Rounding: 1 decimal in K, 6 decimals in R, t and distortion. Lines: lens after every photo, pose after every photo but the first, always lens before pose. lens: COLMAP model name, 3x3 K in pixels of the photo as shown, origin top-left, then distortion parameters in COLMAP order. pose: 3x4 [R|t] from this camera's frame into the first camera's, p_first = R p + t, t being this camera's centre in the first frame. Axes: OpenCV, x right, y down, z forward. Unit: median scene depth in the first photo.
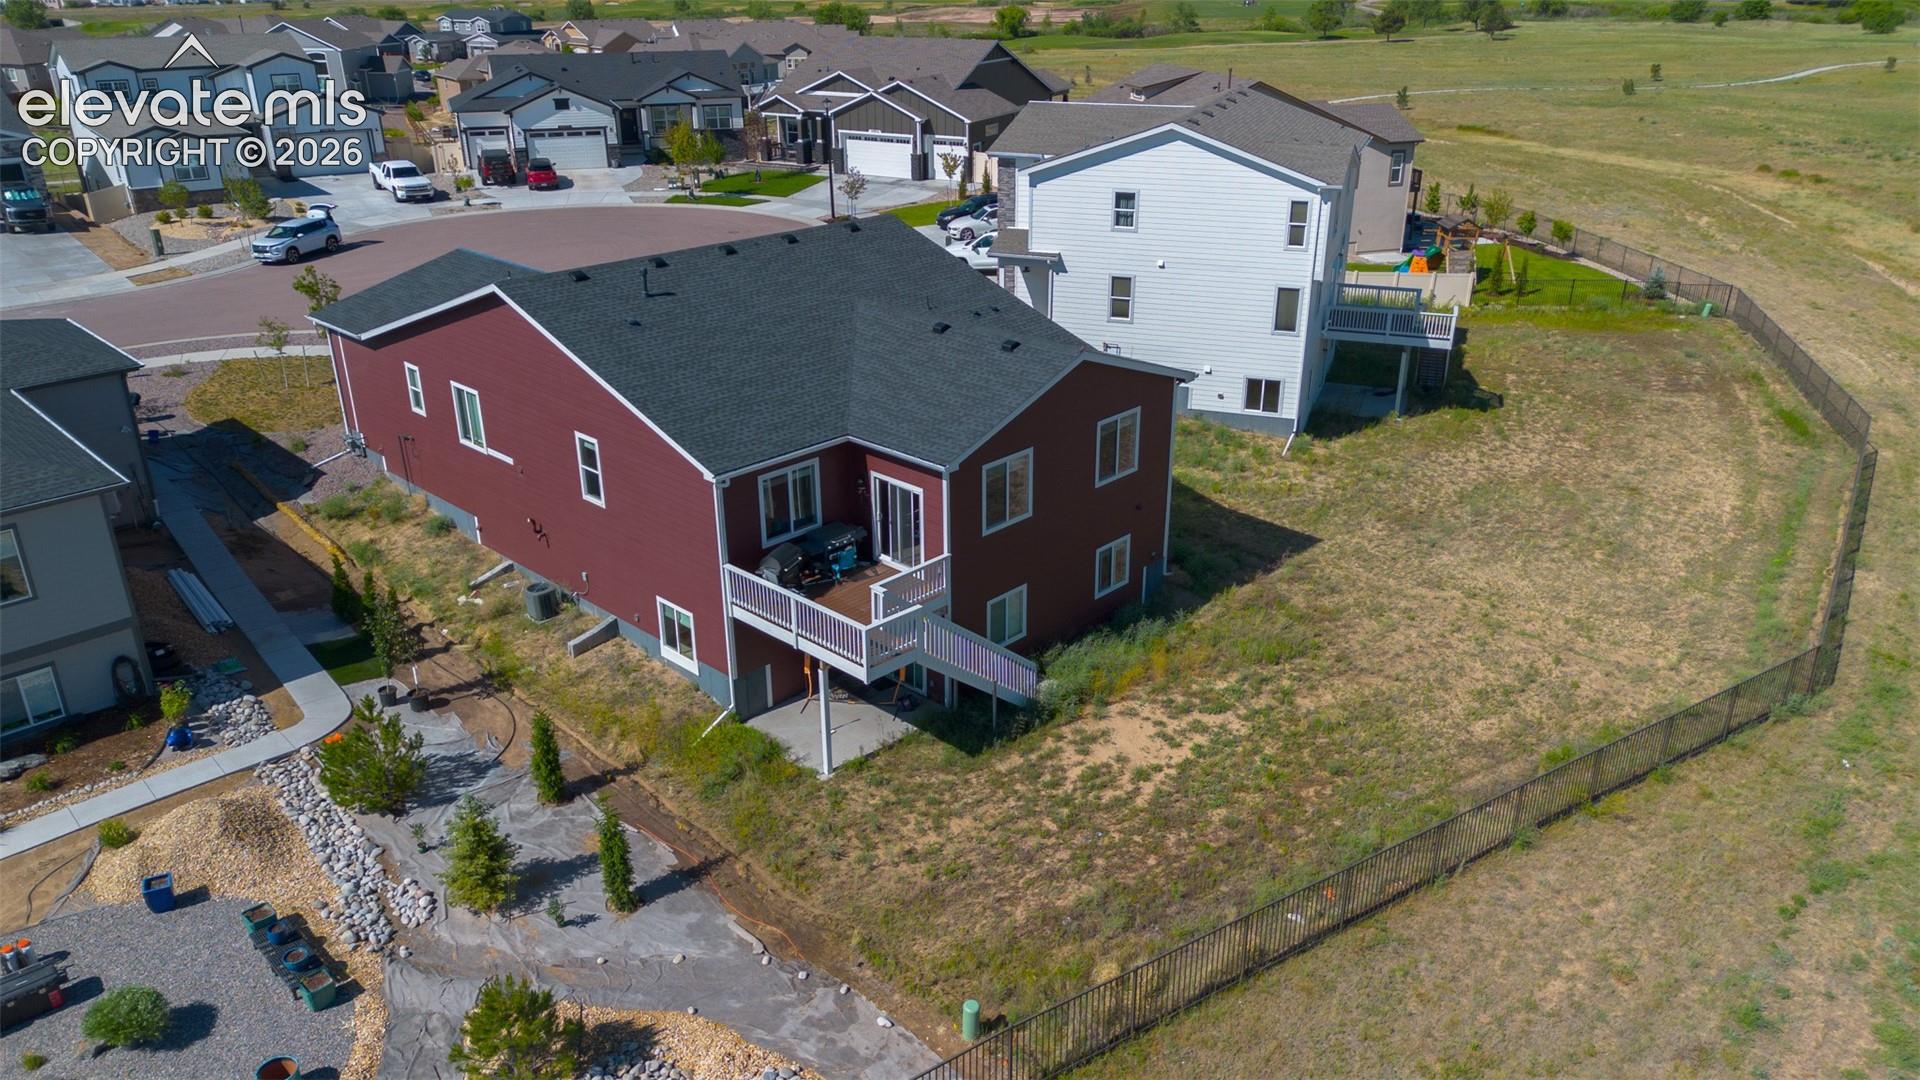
lens RADIAL K [[1355.3, 0, 972.8], [0, 1355.3, 533.5], [0, 0, 1]] dist [0.077544, -0.084909]
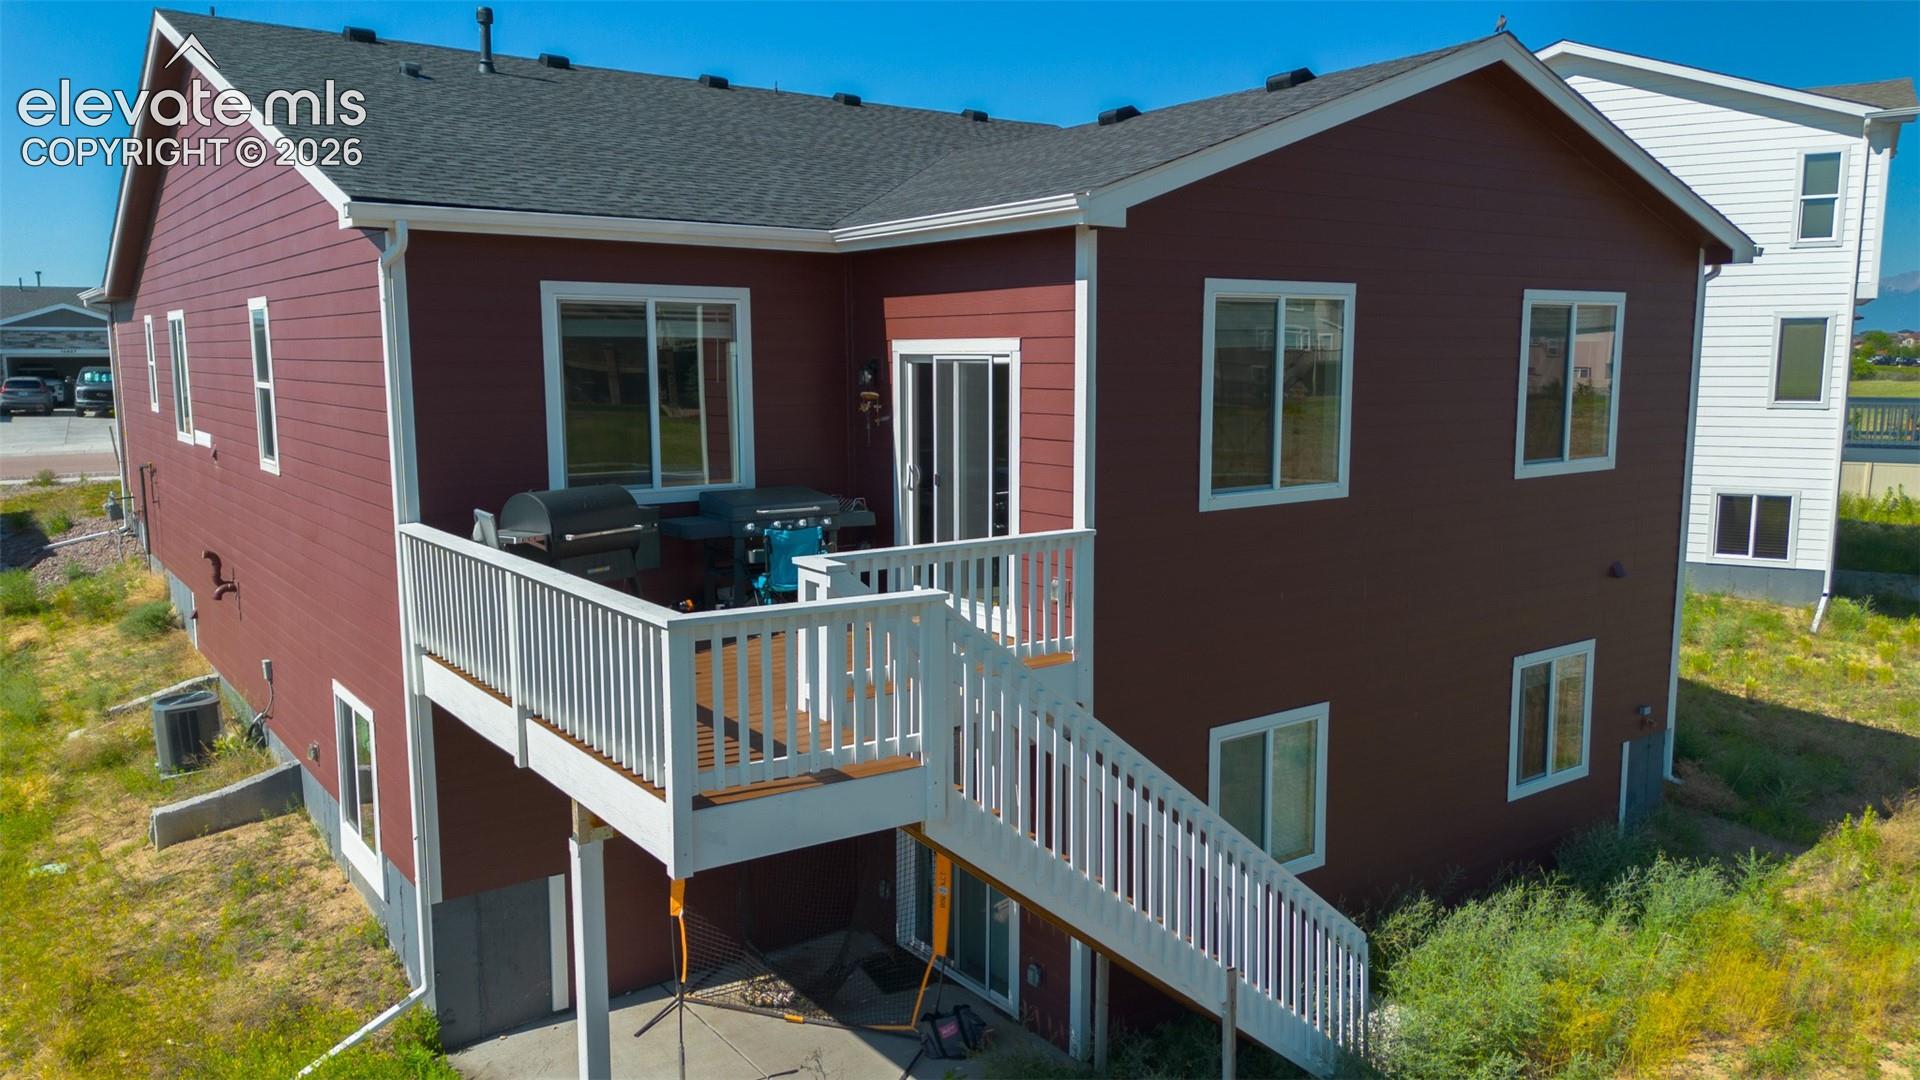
lens RADIAL K [[1355.3, 0, 972.8], [0, 1355.3, 533.5], [0, 0, 1]] dist [0.077544, -0.084909]
pose [[0.984278, 0.022729, -0.175157, 0.010235], [-0.069183, 0.962059, -0.263924, 0.093722], [0.162513, 0.271892, 0.948506, 0.642403]]
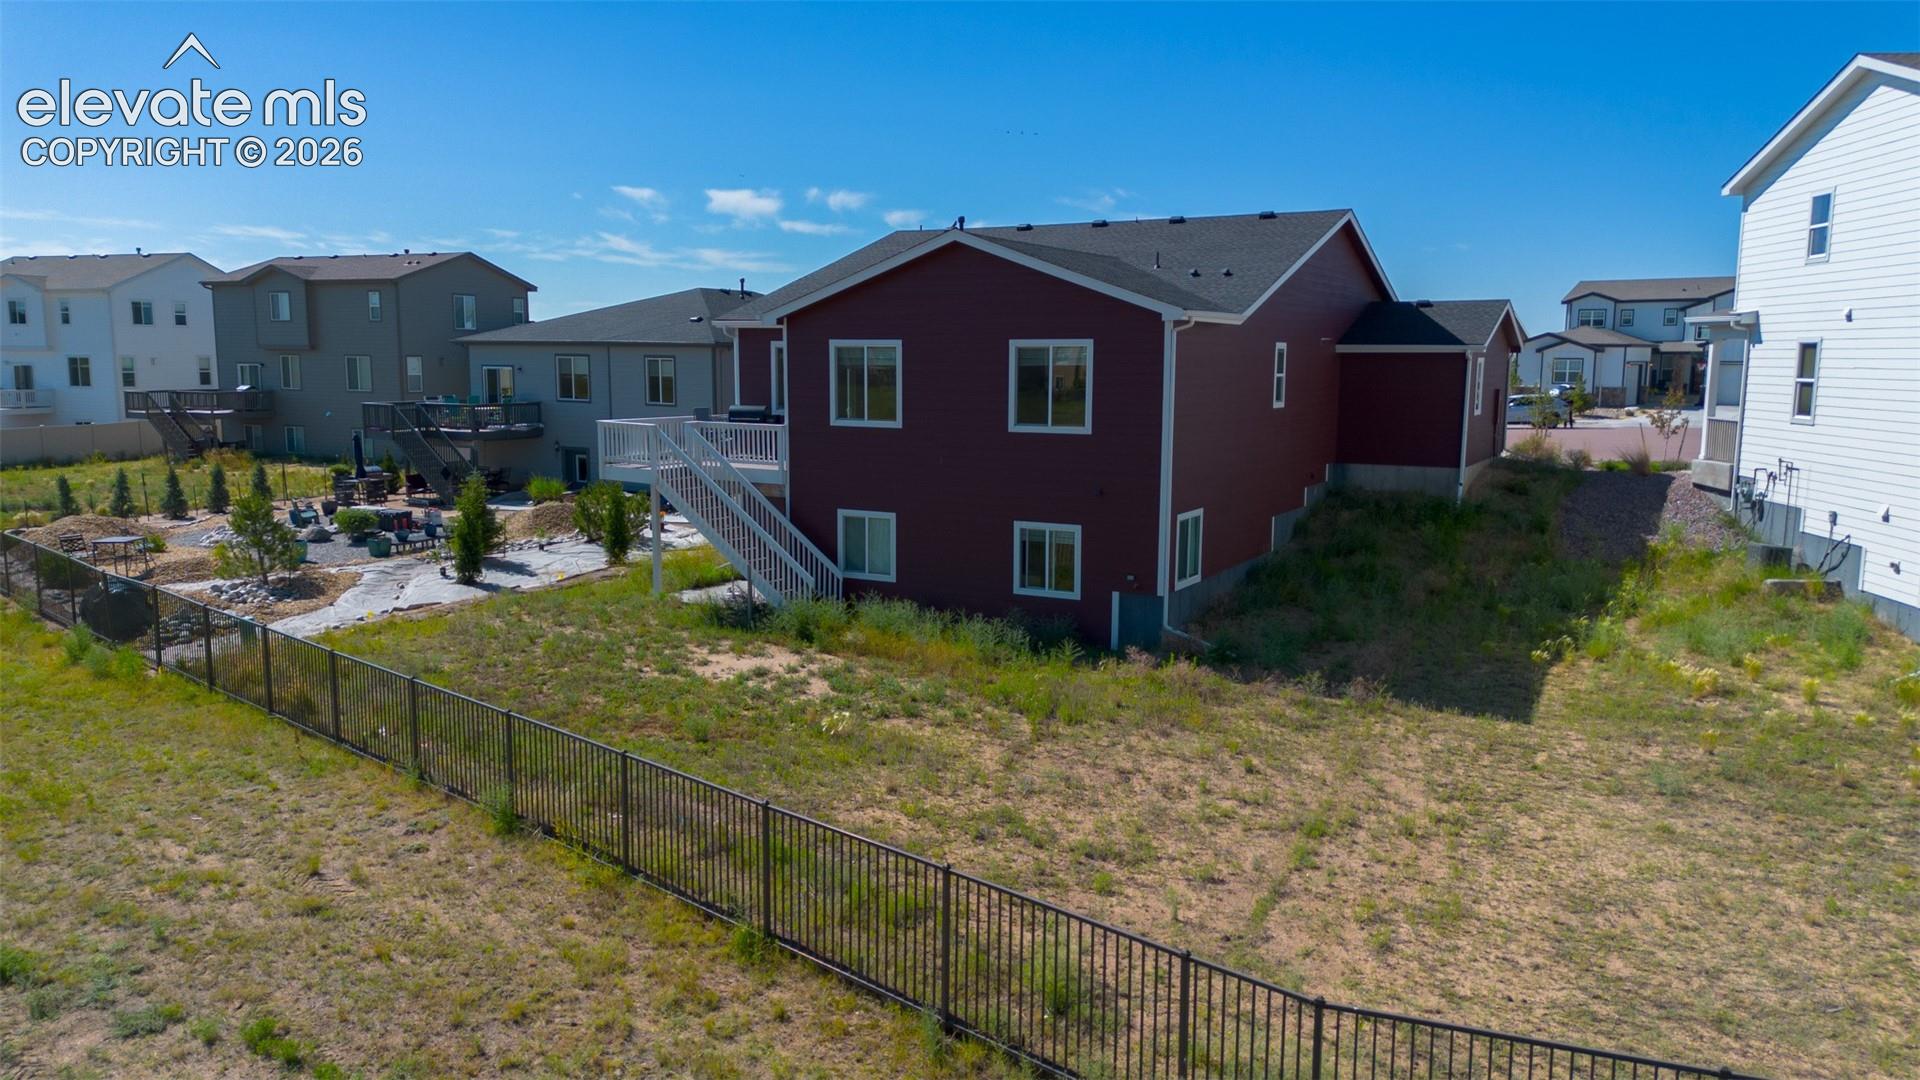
lens RADIAL K [[1355.3, 0, 972.8], [0, 1355.3, 533.5], [0, 0, 1]] dist [0.077544, -0.084909]
pose [[0.265956, 0.136952, -0.954207, 0.852534], [-0.383608, 0.923142, 0.025574, 0.008324], [0.884371, 0.359240, 0.298051, 0.798562]]
